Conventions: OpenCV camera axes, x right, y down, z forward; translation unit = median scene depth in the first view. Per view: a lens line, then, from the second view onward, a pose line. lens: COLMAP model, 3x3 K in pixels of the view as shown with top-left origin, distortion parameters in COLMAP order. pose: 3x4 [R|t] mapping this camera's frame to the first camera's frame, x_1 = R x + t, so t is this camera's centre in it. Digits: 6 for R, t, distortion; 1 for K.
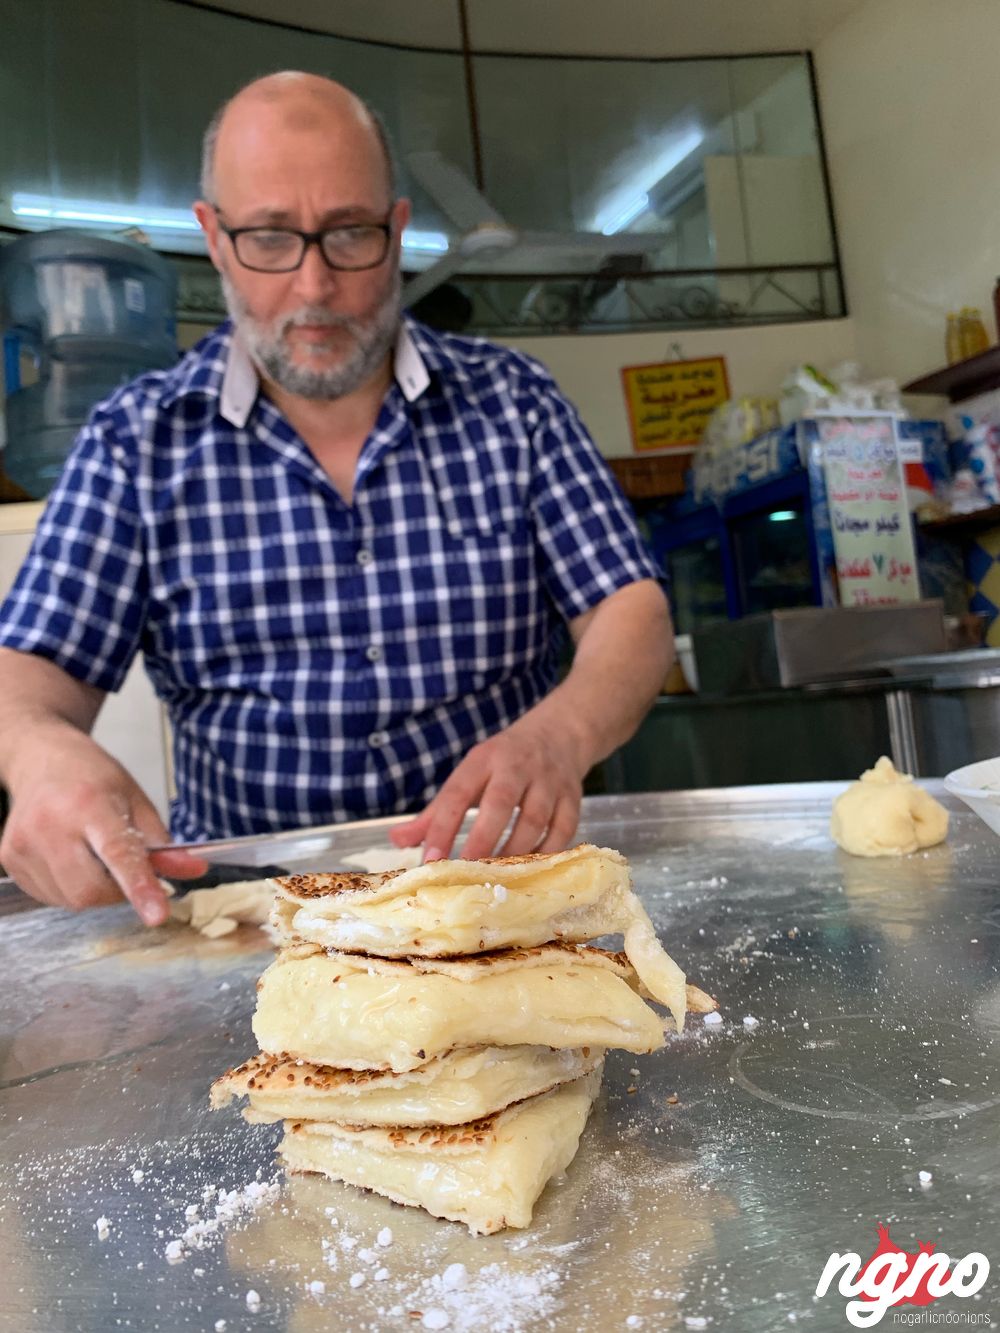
lens RADIAL K [[1013.3, 0, 489.5], [0, 1013.3, 664.2], [0, 0, 1]] dist [-0.002828, 0.001390]
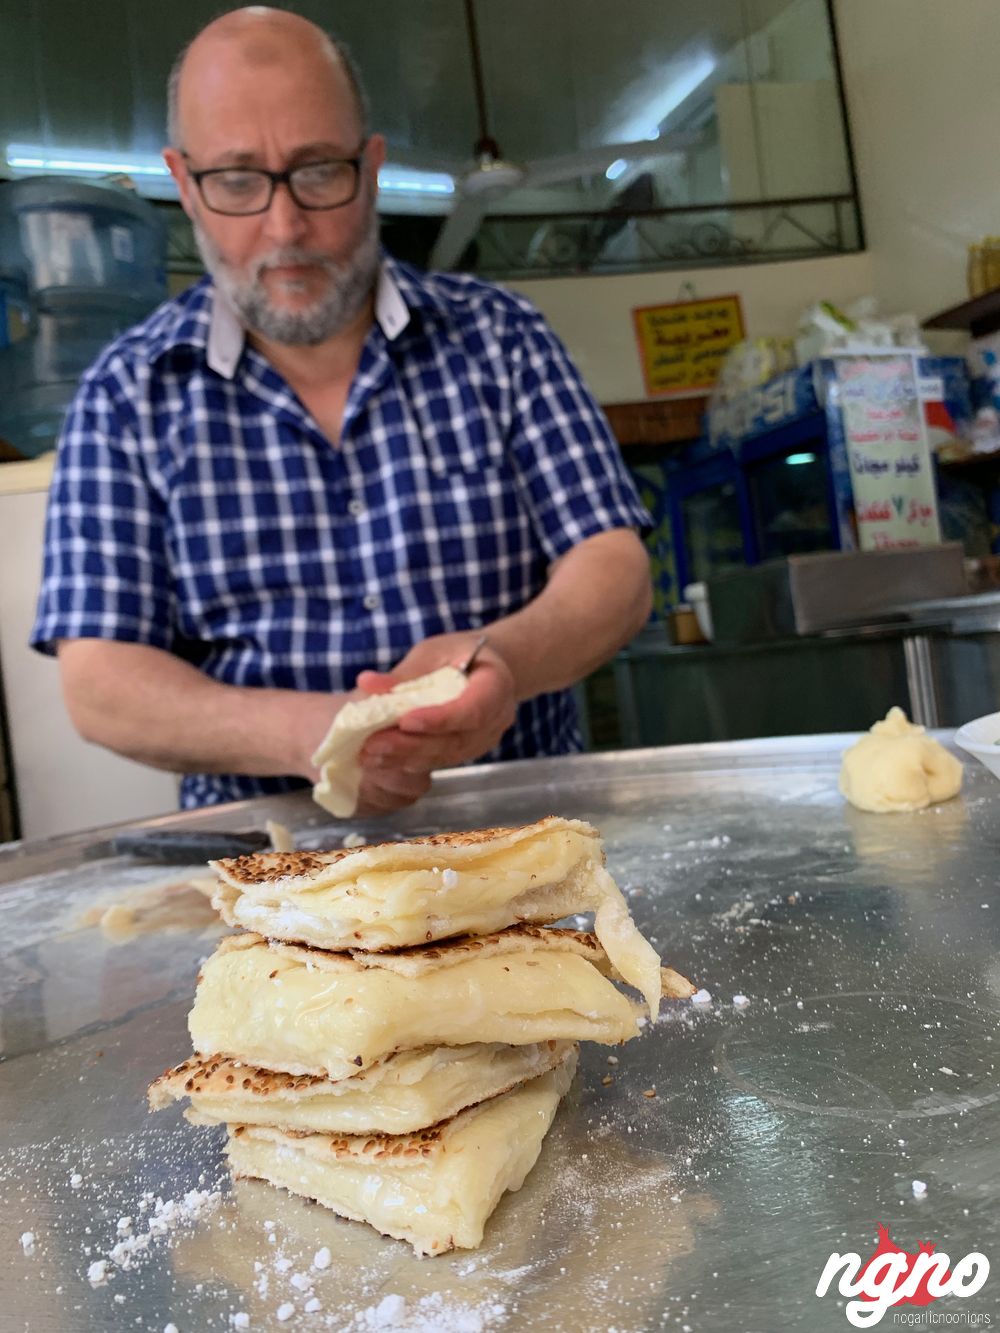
lens RADIAL K [[1013.3, 0, 489.5], [0, 1013.3, 664.2], [0, 0, 1]] dist [-0.002828, 0.001390]
pose [[0.999653, -0.018943, -0.018318, 0.055977], [0.019798, 0.998665, 0.047708, -0.007301], [0.017390, -0.048054, 0.998693, 0.088301]]
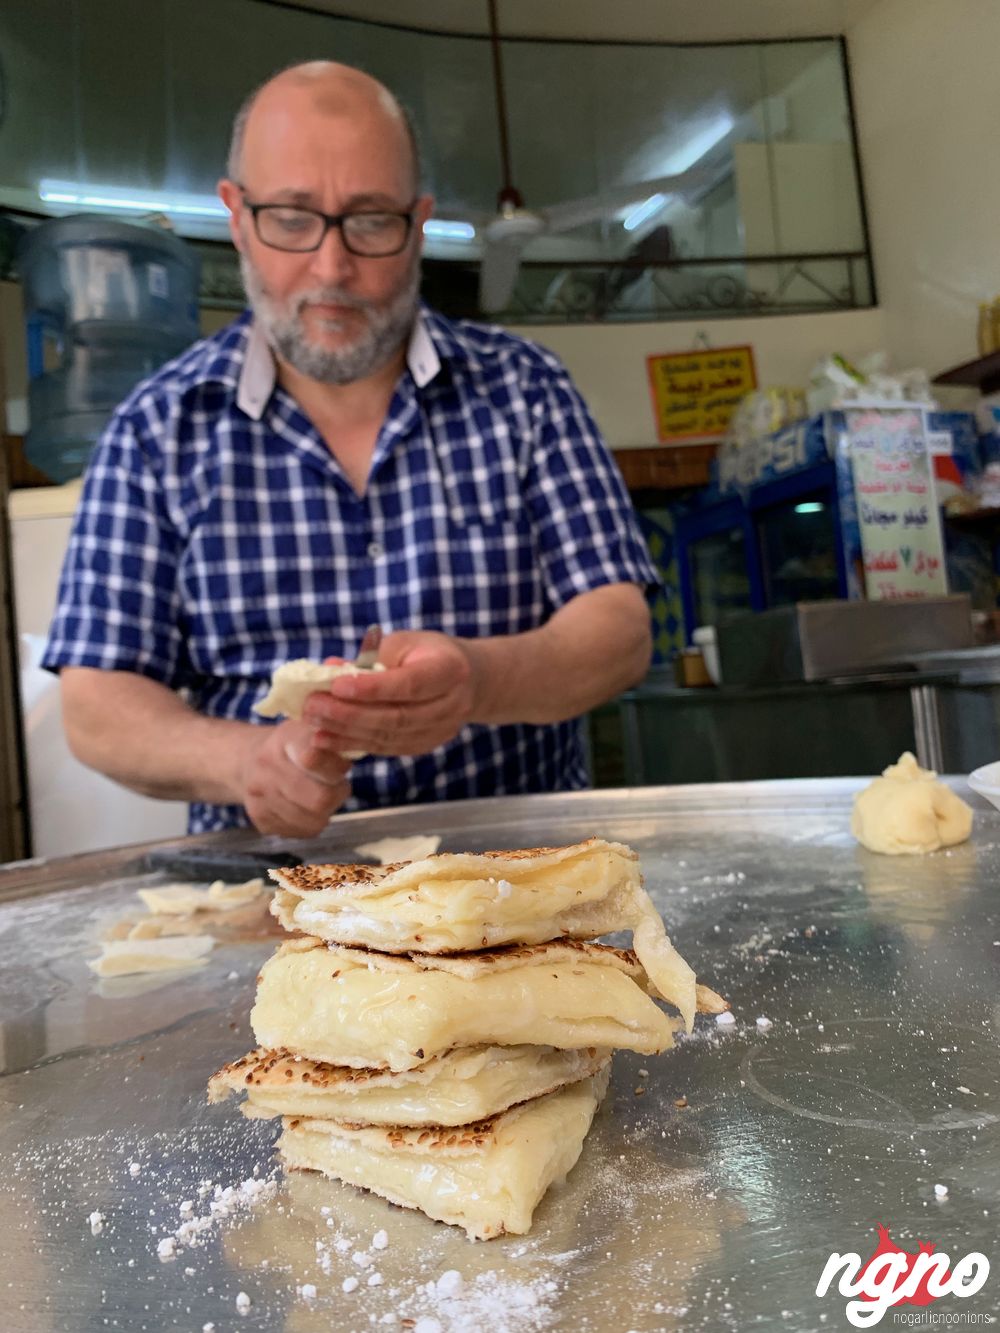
lens RADIAL K [[1013.3, 0, 489.5], [0, 1013.3, 664.2], [0, 0, 1]] dist [-0.002828, 0.001390]
pose [[0.999700, 0.011205, -0.021787, 0.012599], [-0.010988, 0.999889, 0.010073, 0.000807], [0.021897, -0.009831, 0.999712, 0.025643]]
